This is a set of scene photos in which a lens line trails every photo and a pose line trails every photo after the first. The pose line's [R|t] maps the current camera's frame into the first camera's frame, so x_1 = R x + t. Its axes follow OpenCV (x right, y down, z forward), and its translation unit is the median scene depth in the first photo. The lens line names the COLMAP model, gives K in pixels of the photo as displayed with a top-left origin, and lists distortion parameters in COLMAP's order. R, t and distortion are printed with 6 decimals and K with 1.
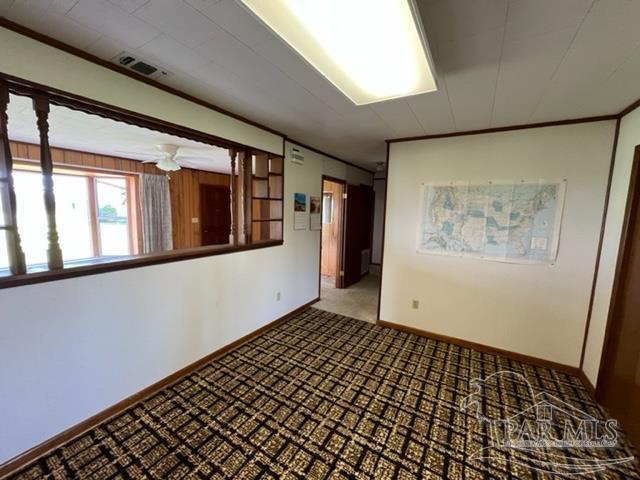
lens RADIAL K [[259.7, 0, 320.0], [0, 259.7, 240.0], [0, 0, 1]] dist [-0.000123, 0.000146]
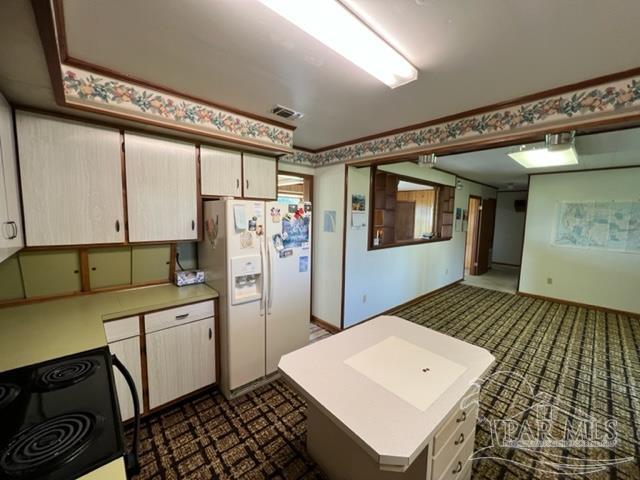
lens RADIAL K [[259.7, 0, 320.0], [0, 259.7, 240.0], [0, 0, 1]] dist [0.015244, -0.004622]
pose [[0.961820, 0.021392, -0.272847, -0.483247], [-0.029579, 0.999226, -0.025926, 0.085401], [0.272081, 0.033006, 0.961708, -0.797022]]
